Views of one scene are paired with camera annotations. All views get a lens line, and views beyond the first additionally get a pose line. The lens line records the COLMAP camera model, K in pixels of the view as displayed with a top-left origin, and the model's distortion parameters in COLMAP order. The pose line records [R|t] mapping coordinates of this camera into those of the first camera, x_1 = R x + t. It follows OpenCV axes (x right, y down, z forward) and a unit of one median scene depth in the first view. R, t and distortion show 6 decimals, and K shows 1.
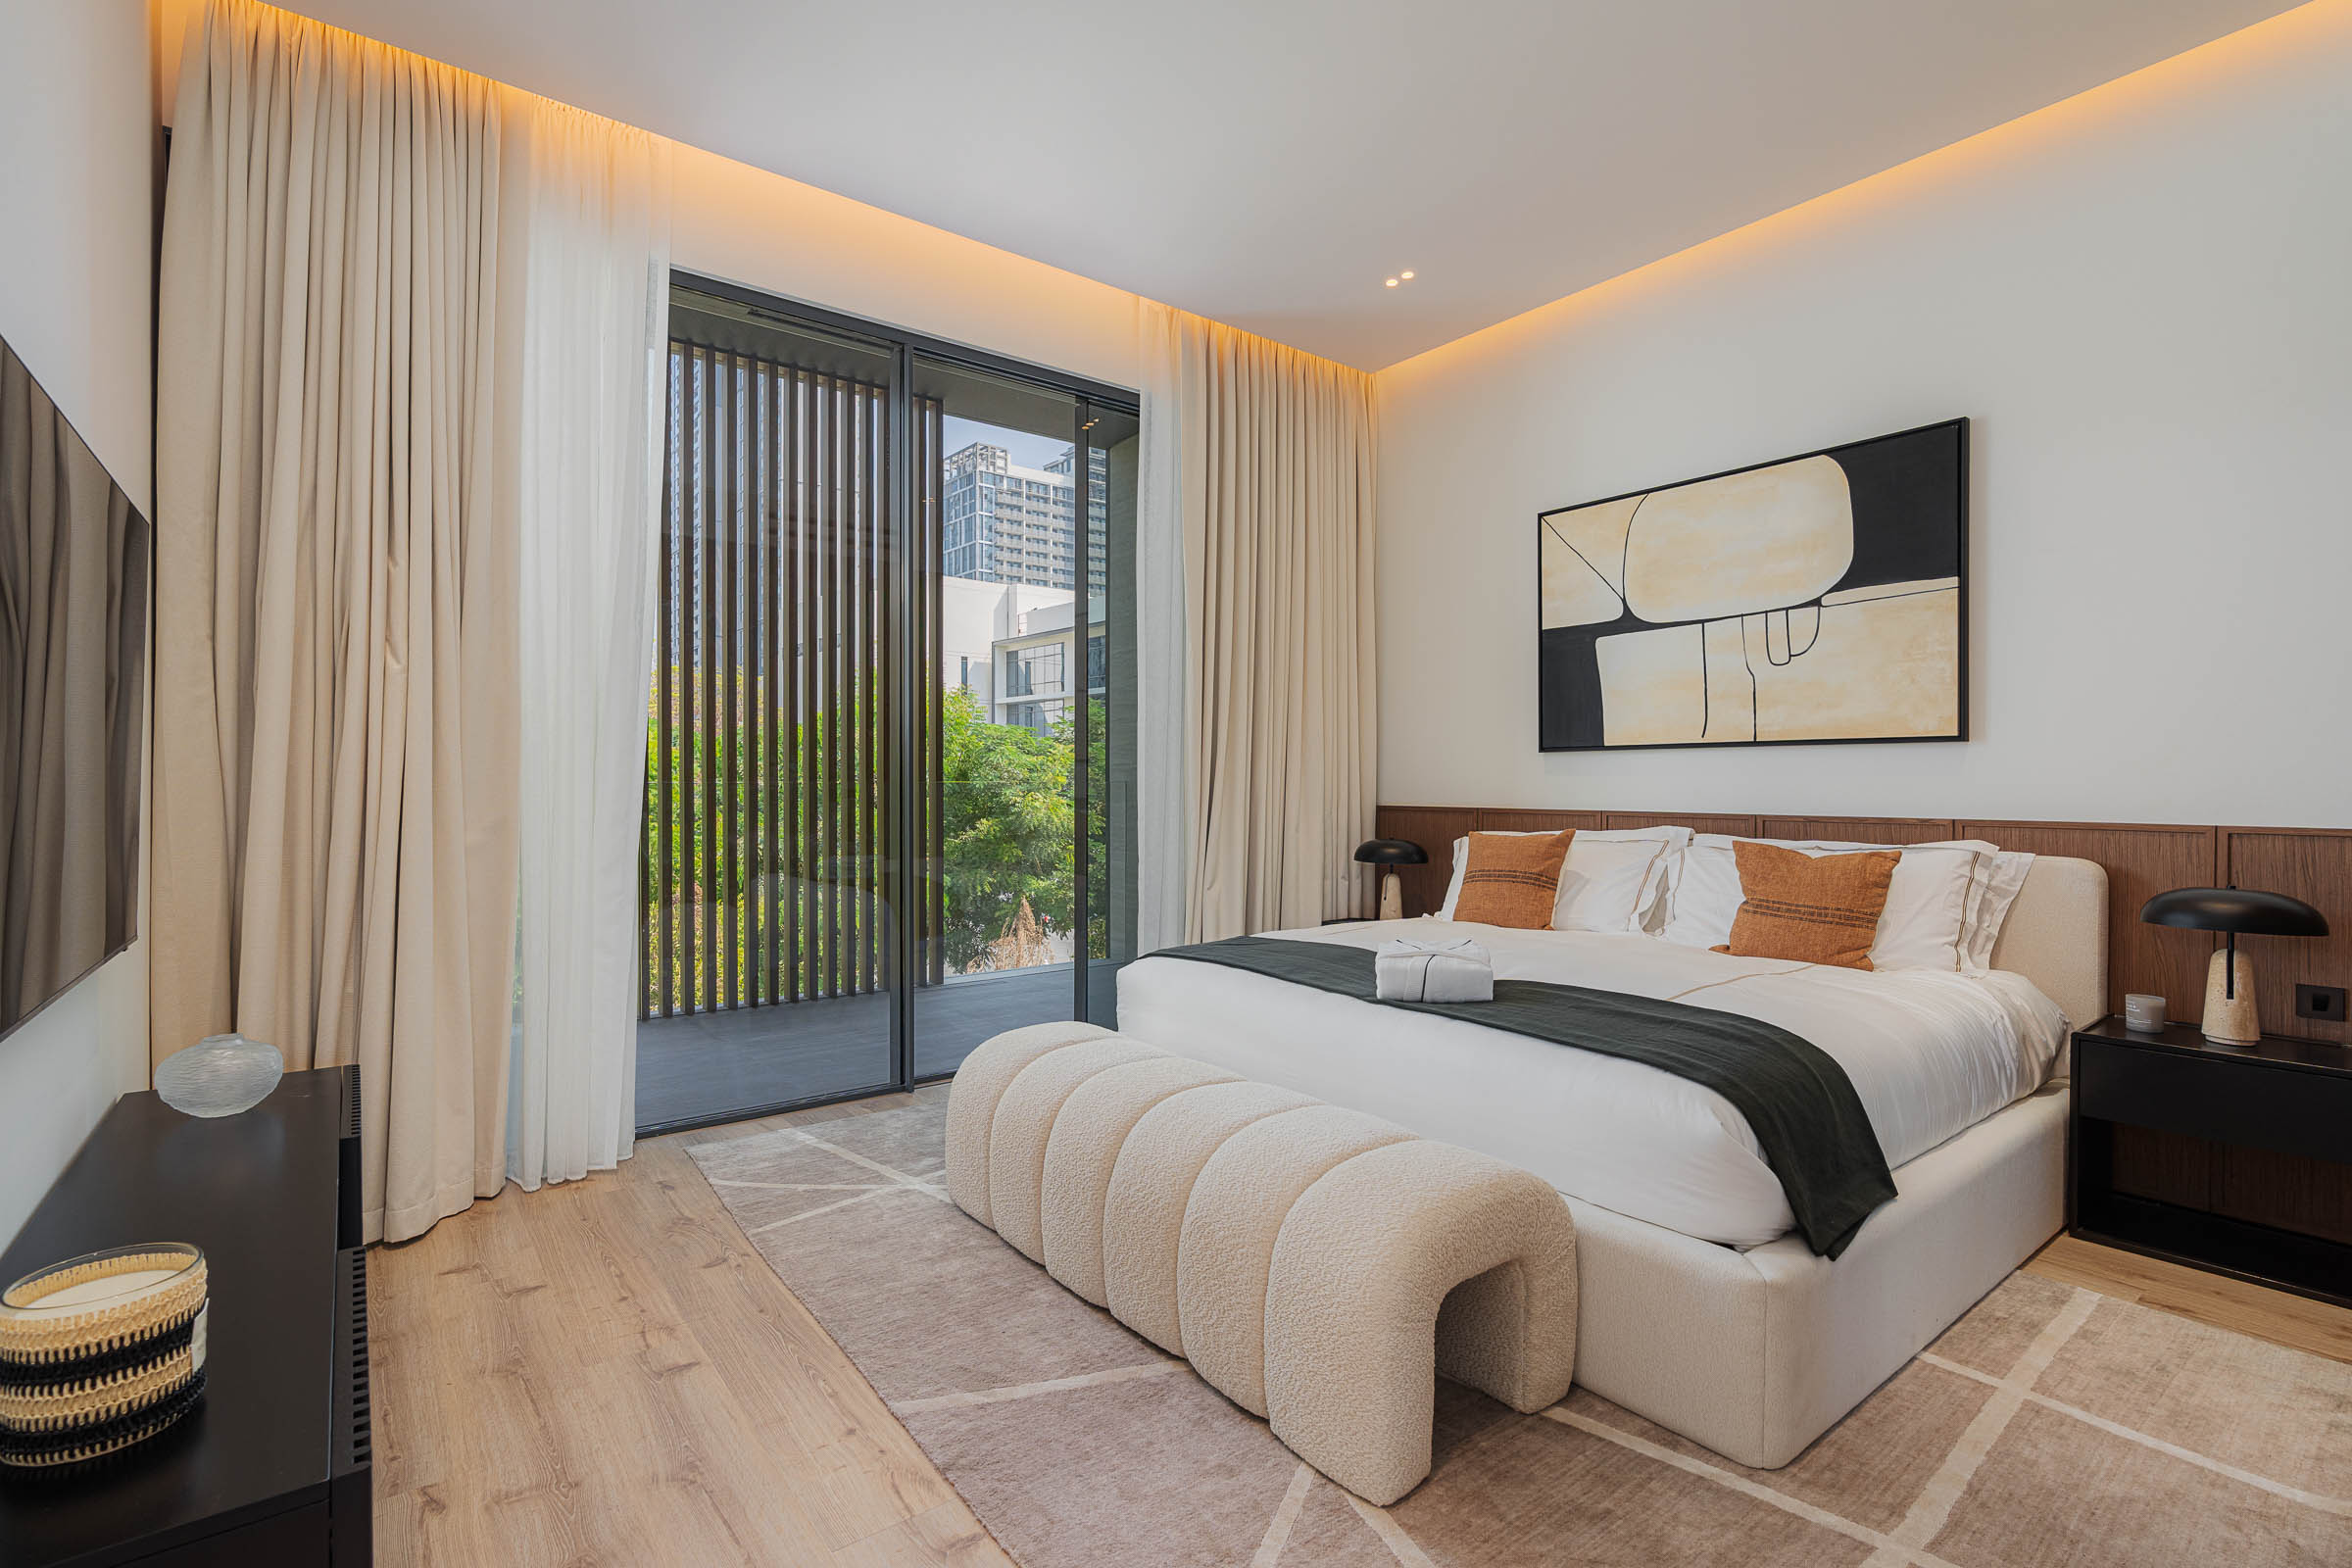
lens RADIAL K [[1073.3, 0, 1176.0], [0, 1073.3, 784.0], [0, 0, 1]] dist [0.000492, 0.000105]
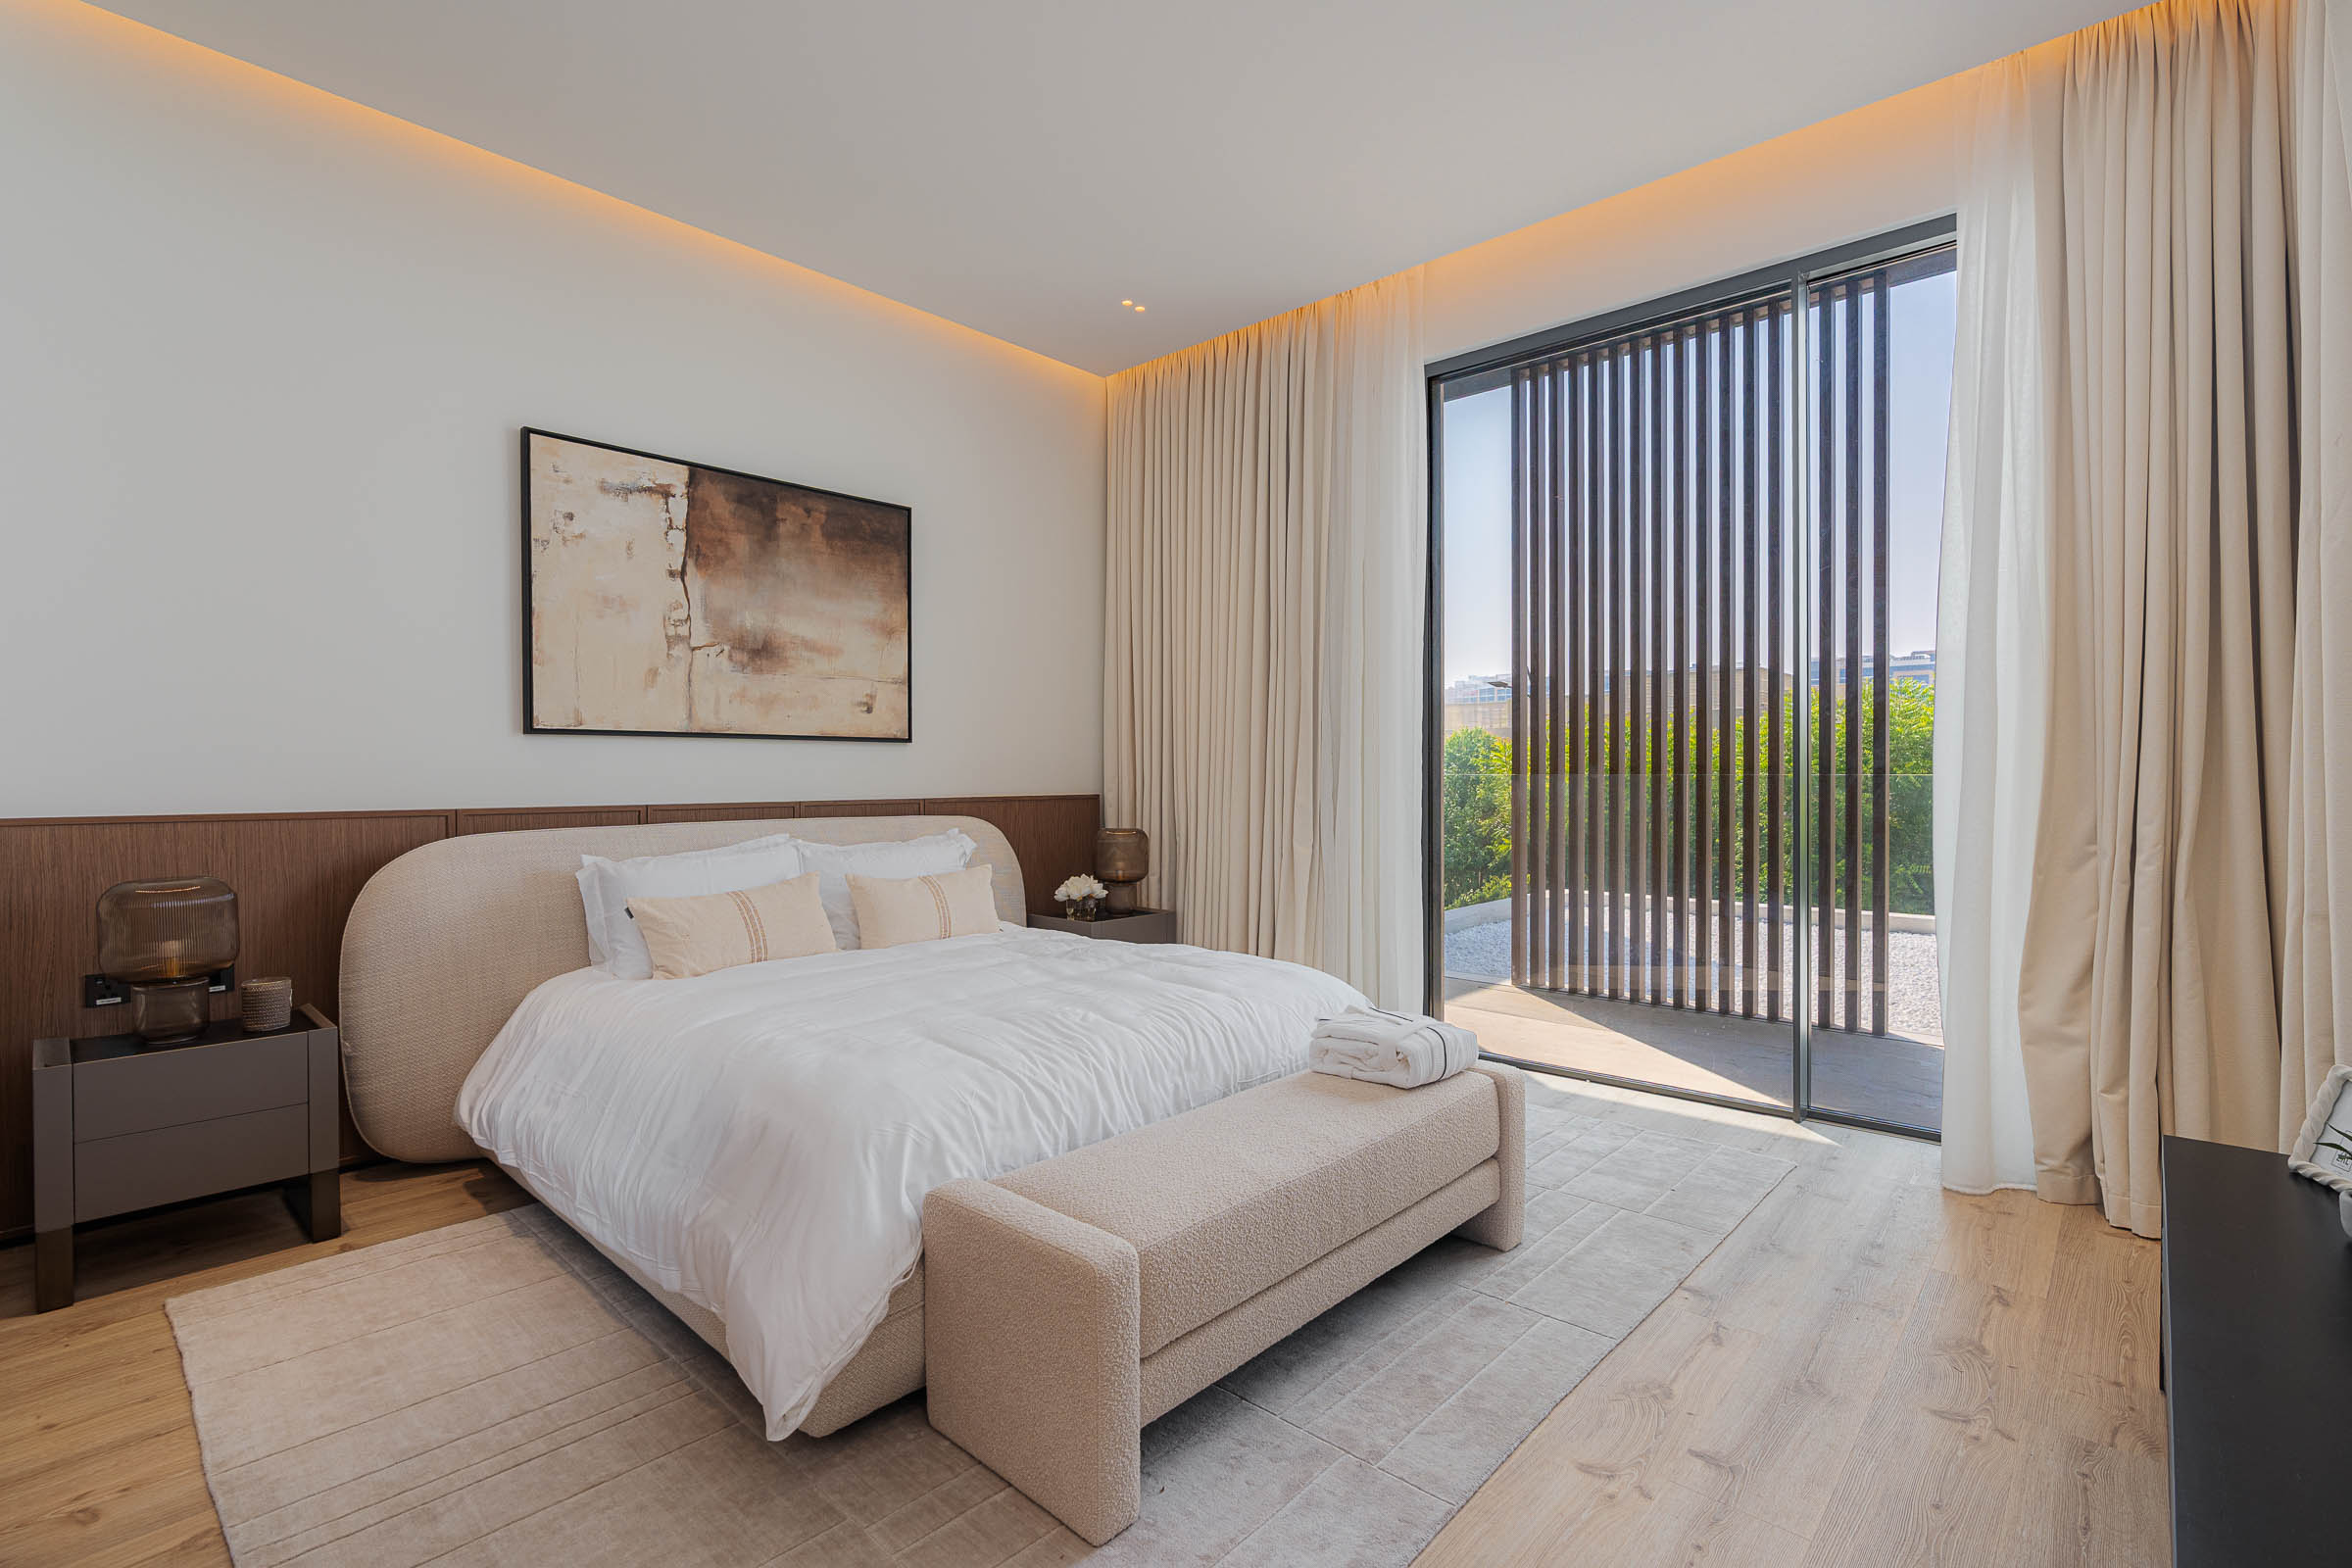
lens RADIAL K [[1073.3, 0, 1176.0], [0, 1073.3, 784.0], [0, 0, 1]] dist [0.000492, 0.000105]
pose [[-0.168505, -0.012997, 0.985615, -0.710109], [0.001530, 0.999908, 0.013447, -0.003561], [-0.985700, 0.003774, -0.168469, 0.903625]]
